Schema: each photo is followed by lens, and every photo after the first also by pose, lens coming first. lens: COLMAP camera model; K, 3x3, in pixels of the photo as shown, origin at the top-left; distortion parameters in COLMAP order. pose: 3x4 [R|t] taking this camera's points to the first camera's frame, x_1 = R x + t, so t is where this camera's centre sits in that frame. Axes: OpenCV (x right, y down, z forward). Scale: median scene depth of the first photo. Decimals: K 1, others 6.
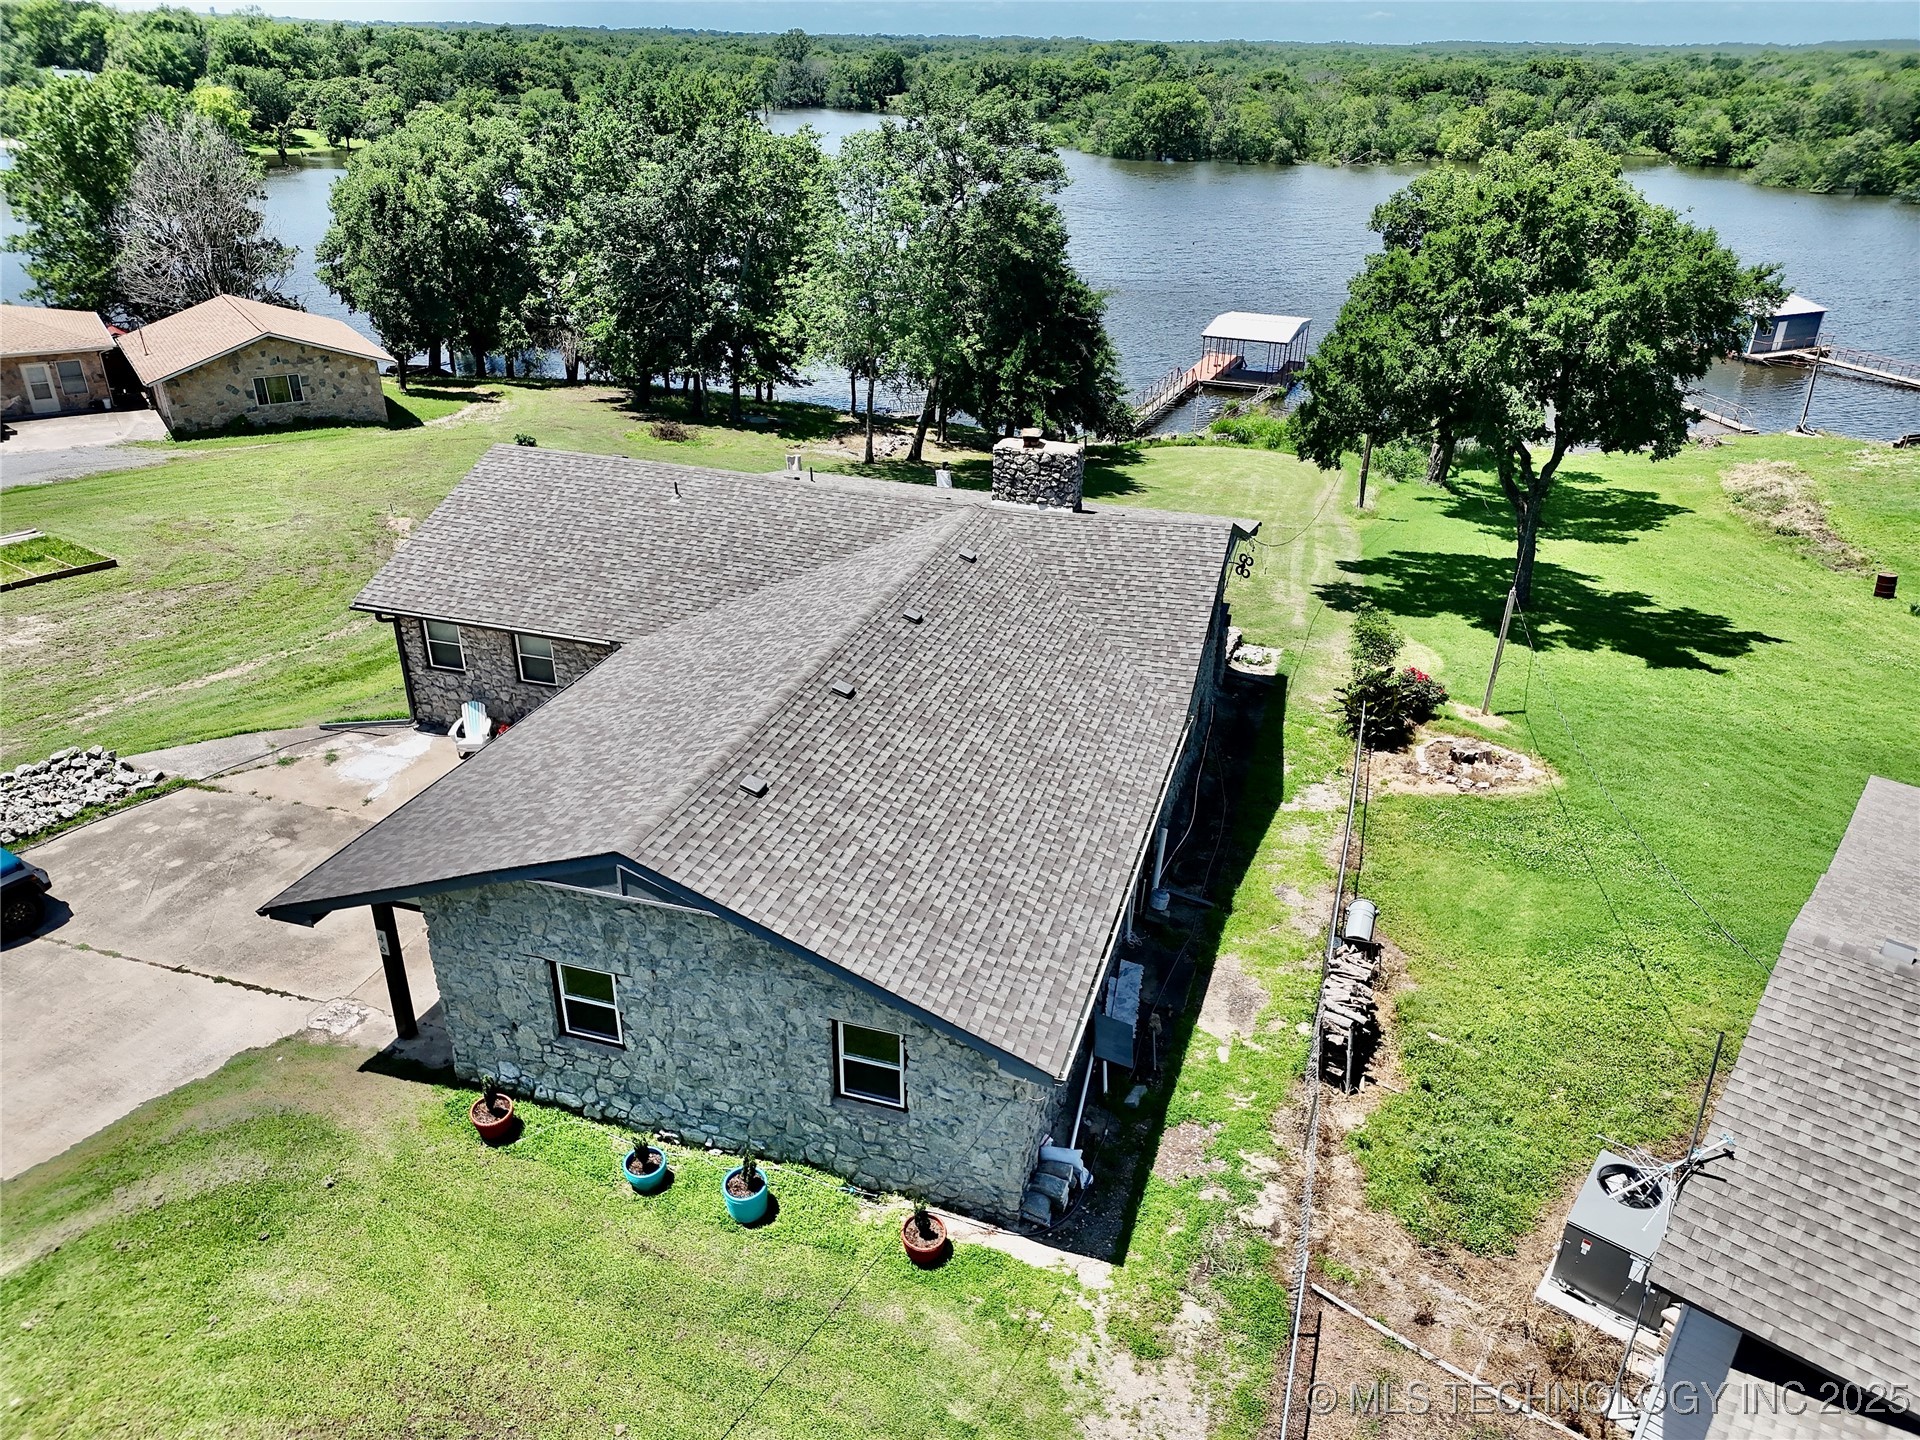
lens RADIAL K [[1334.7, 0, 961.3], [0, 1334.7, 717.8], [0, 0, 1]] dist [0.066816, -0.058059]
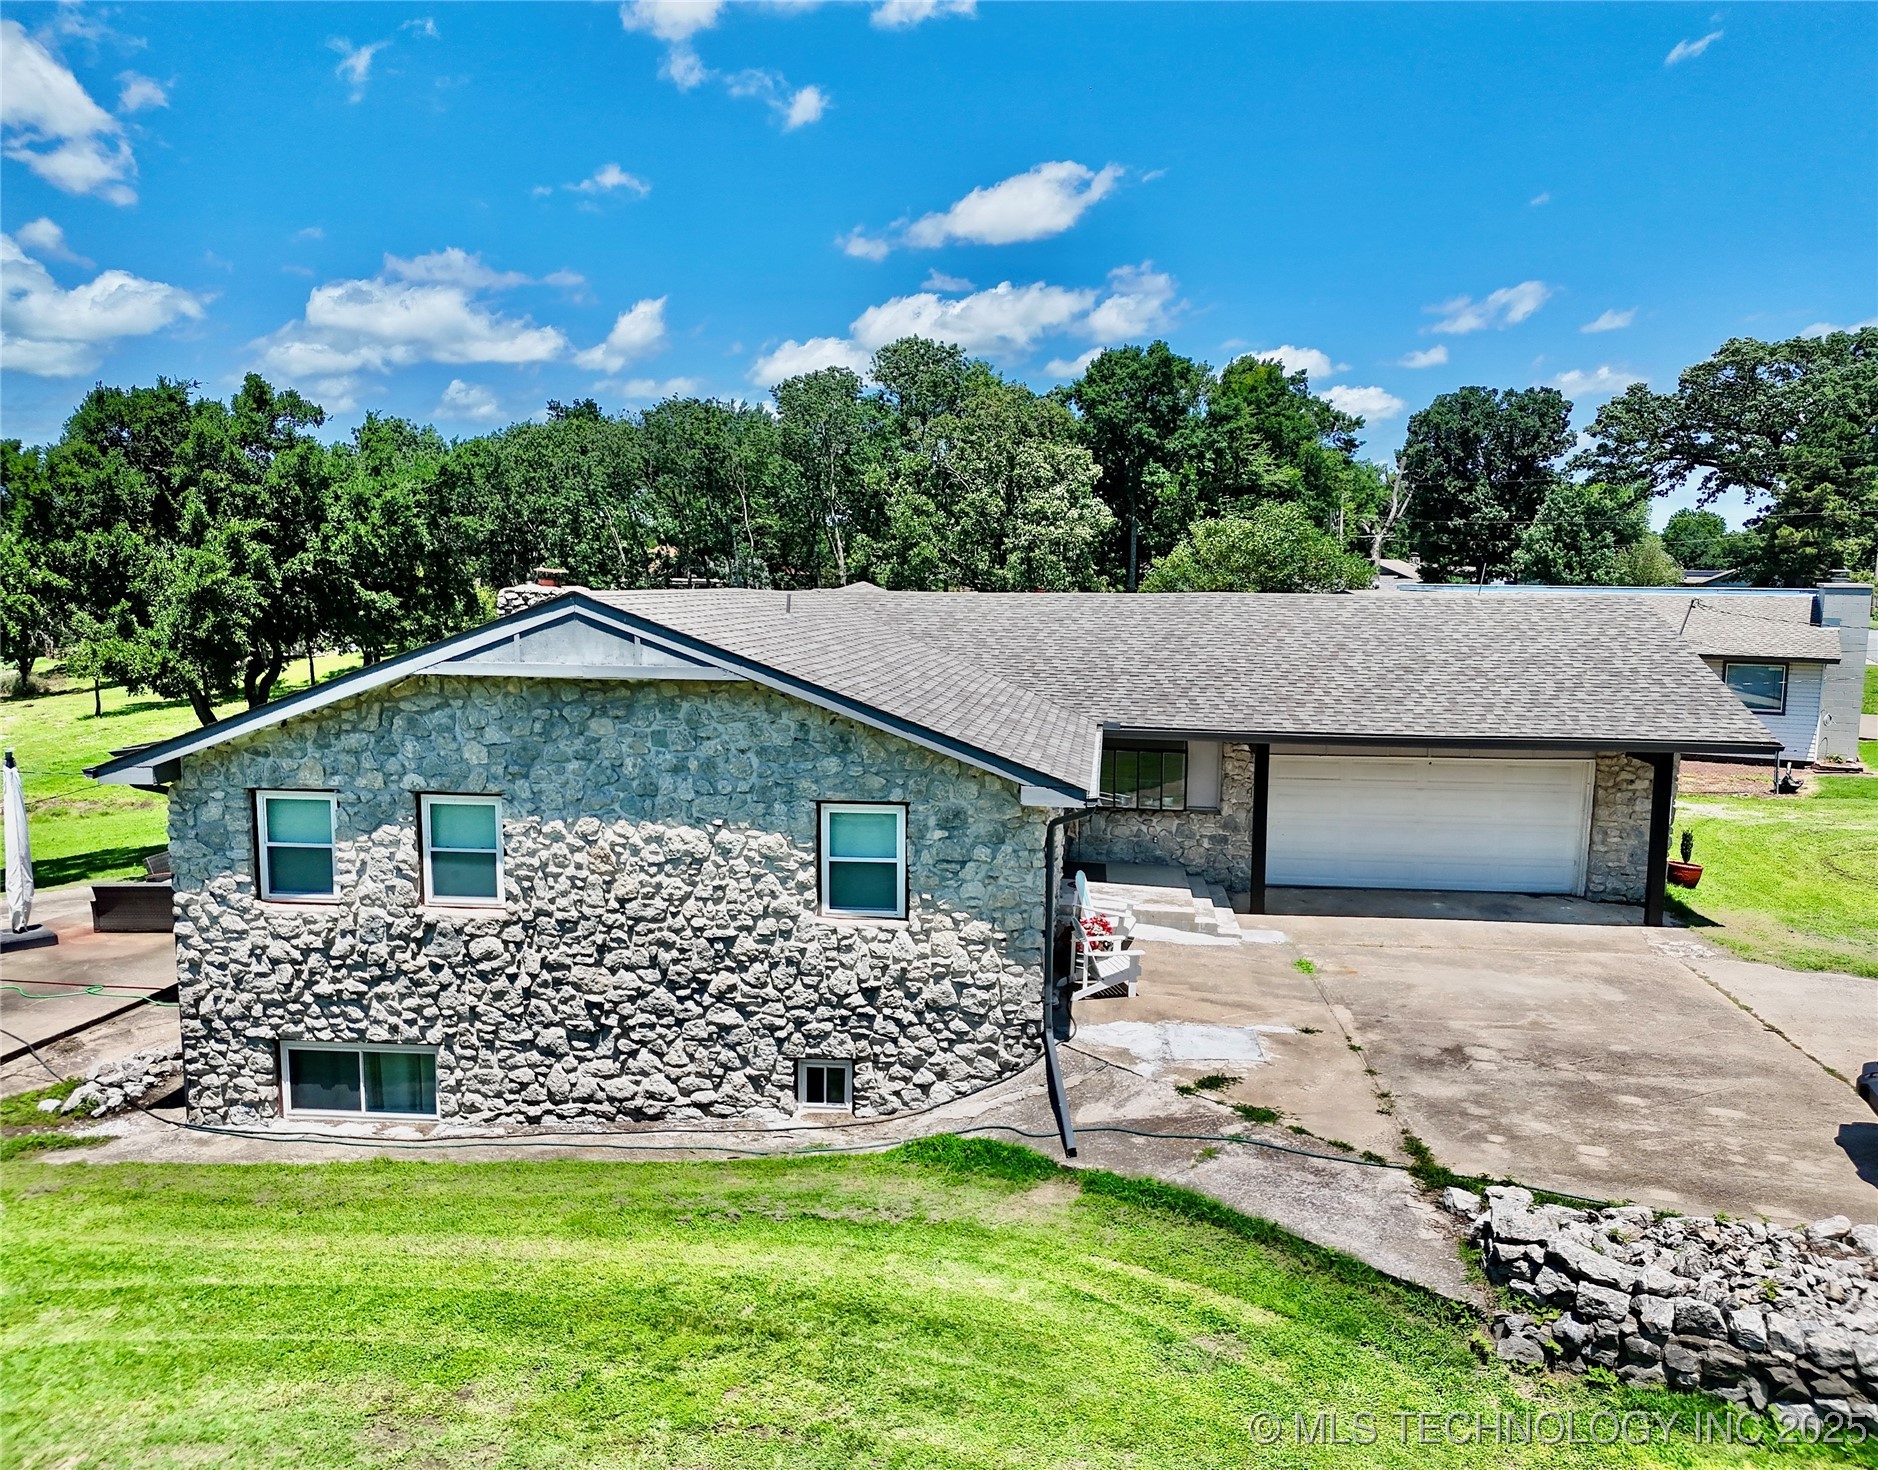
lens RADIAL K [[1369.6, 0, 967.9], [0, 1369.6, 716.2], [0, 0, 1]] dist [0.072983, -0.066706]
pose [[-0.196336, -0.123374, 0.972744, -0.894323], [0.422419, 0.884631, 0.197458, -0.220340], [-0.884881, 0.449674, -0.121570, 1.042218]]
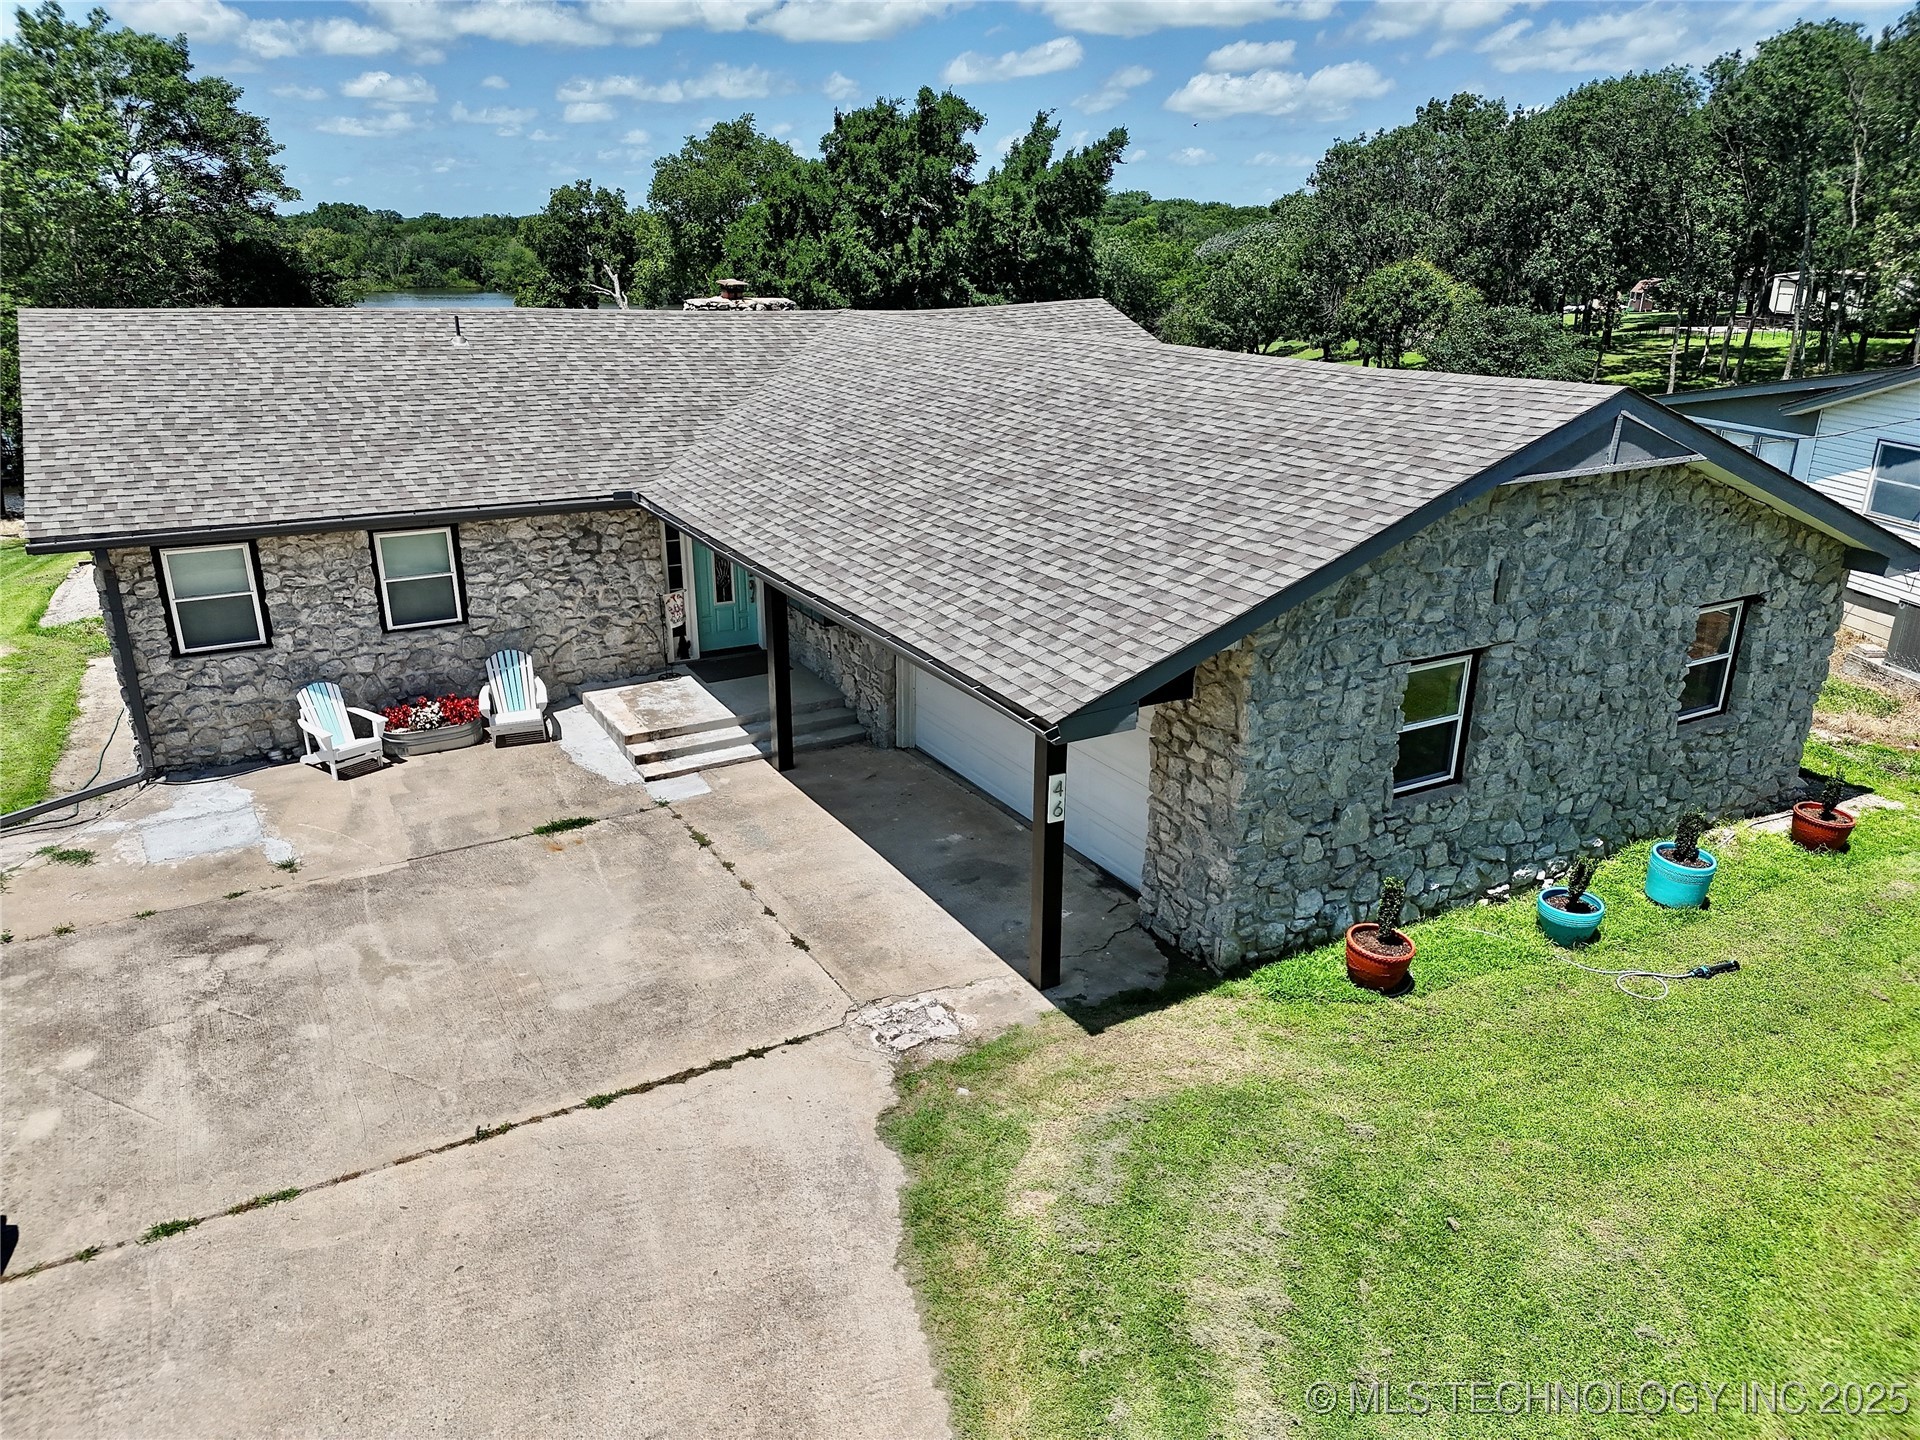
lens RADIAL K [[1334.7, 0, 956.5], [0, 1334.7, 722.2], [0, 0, 1]] dist [0.066816, -0.058059]
pose [[0.685525, -0.256000, 0.681557, -0.549317], [0.324536, 0.945438, 0.028691, 0.070946], [-0.651714, 0.201522, 0.731203, 0.408149]]
